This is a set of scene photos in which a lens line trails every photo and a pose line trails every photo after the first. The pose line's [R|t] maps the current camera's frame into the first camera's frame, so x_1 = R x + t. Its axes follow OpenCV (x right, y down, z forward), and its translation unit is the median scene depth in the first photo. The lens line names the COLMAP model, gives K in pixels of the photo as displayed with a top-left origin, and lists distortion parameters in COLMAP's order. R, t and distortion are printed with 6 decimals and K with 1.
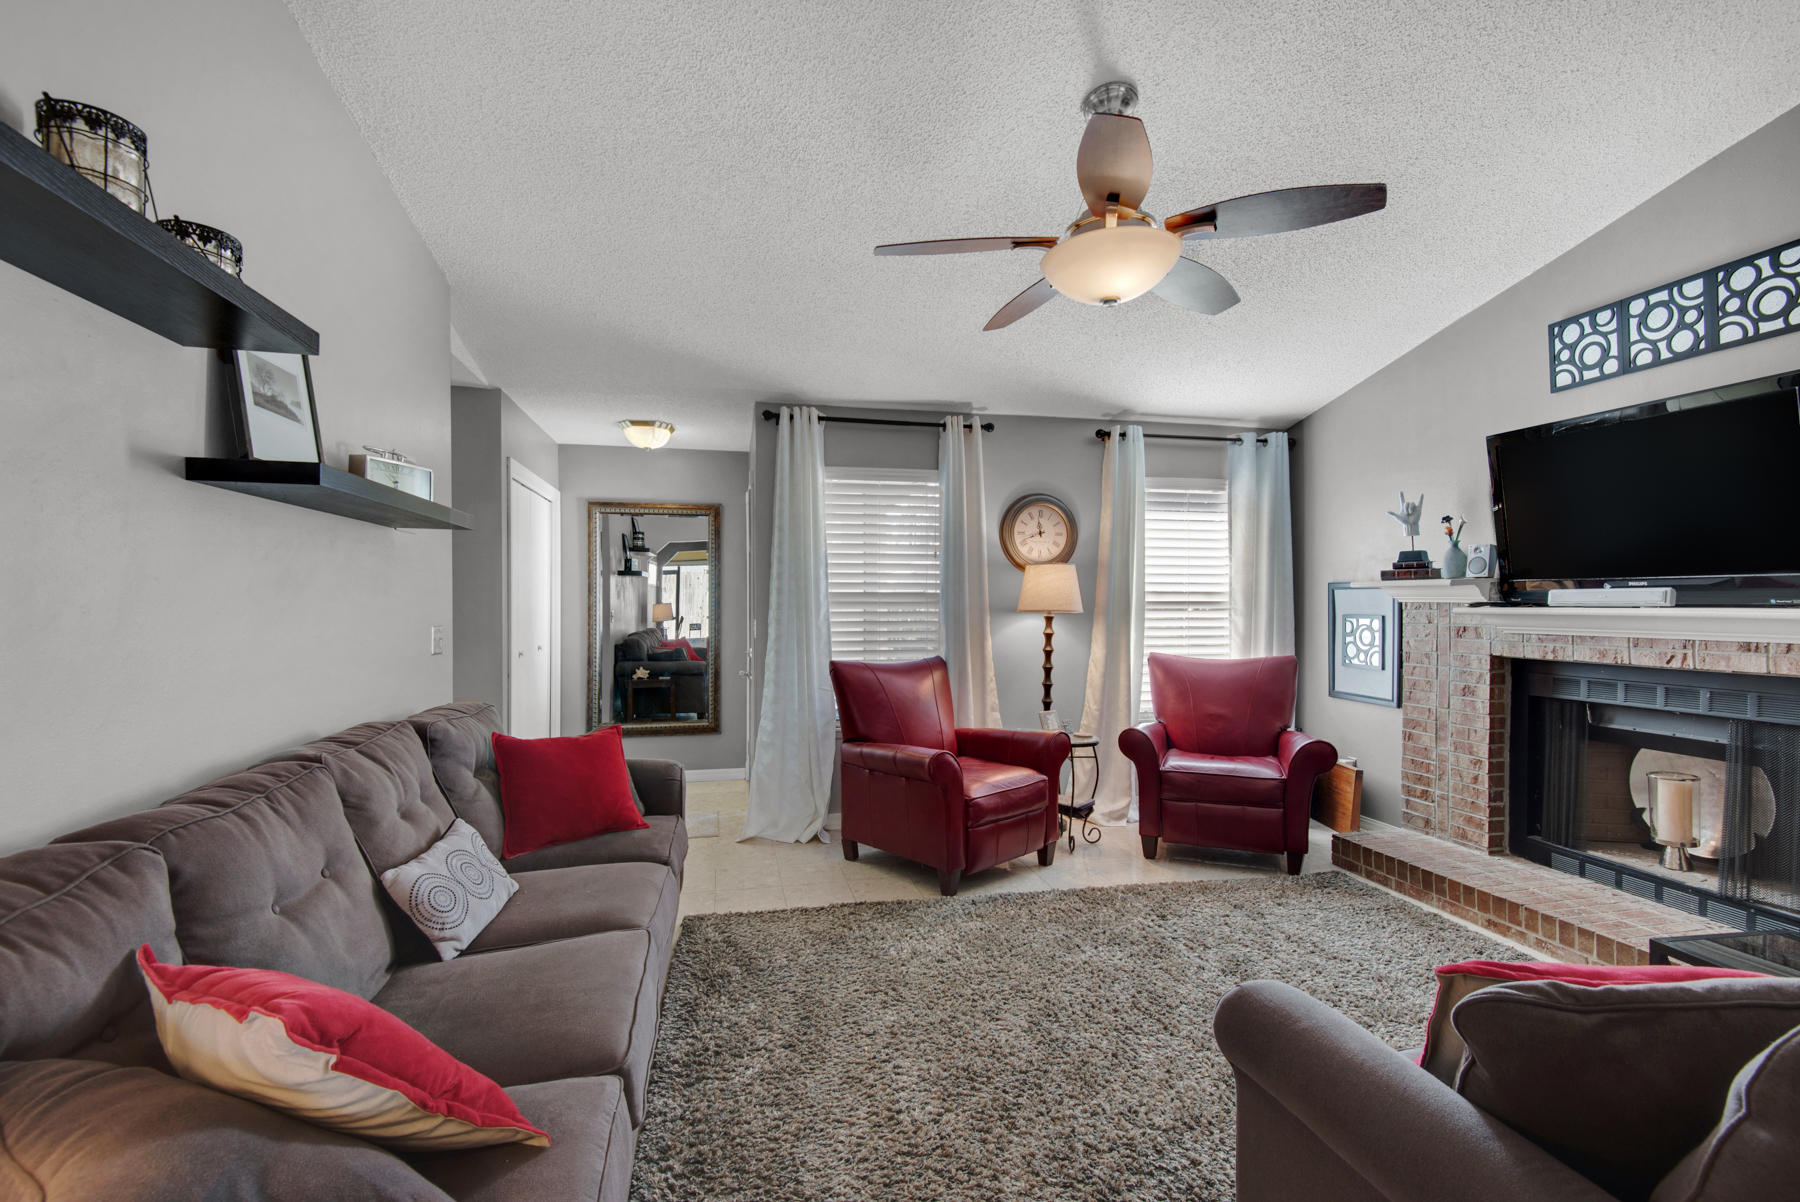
lens RADIAL K [[833.5, 0, 900.0], [0, 833.5, 601.0], [0, 0, 1]] dist [0.031172, 0.000216]
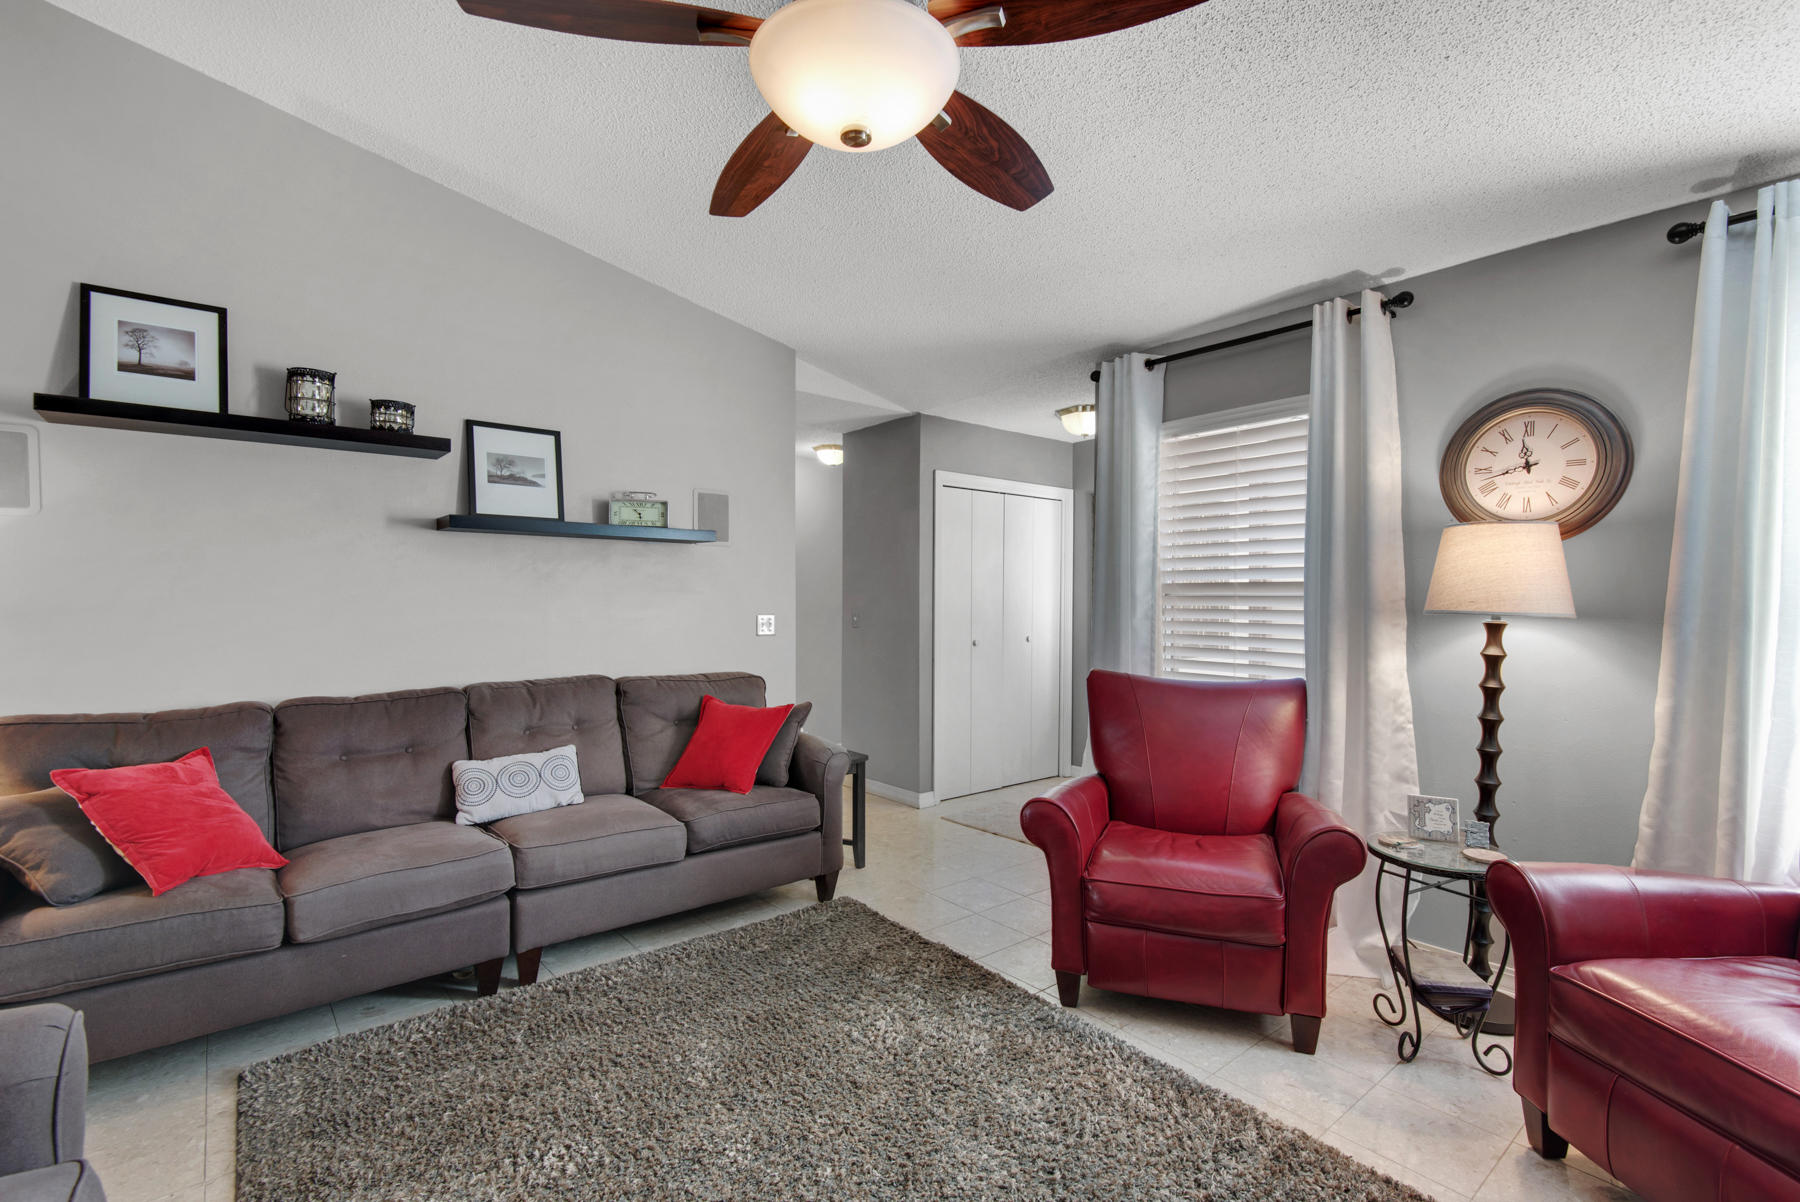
lens RADIAL K [[813.7, 0, 900.0], [0, 813.7, 601.0], [0, 0, 1]] dist [0.028015, -0.015373]
pose [[0.441675, 0.007257, -0.897146, 0.539758], [0.000393, 0.999966, 0.008282, -0.000364], [0.897175, -0.004010, 0.441657, 0.483731]]
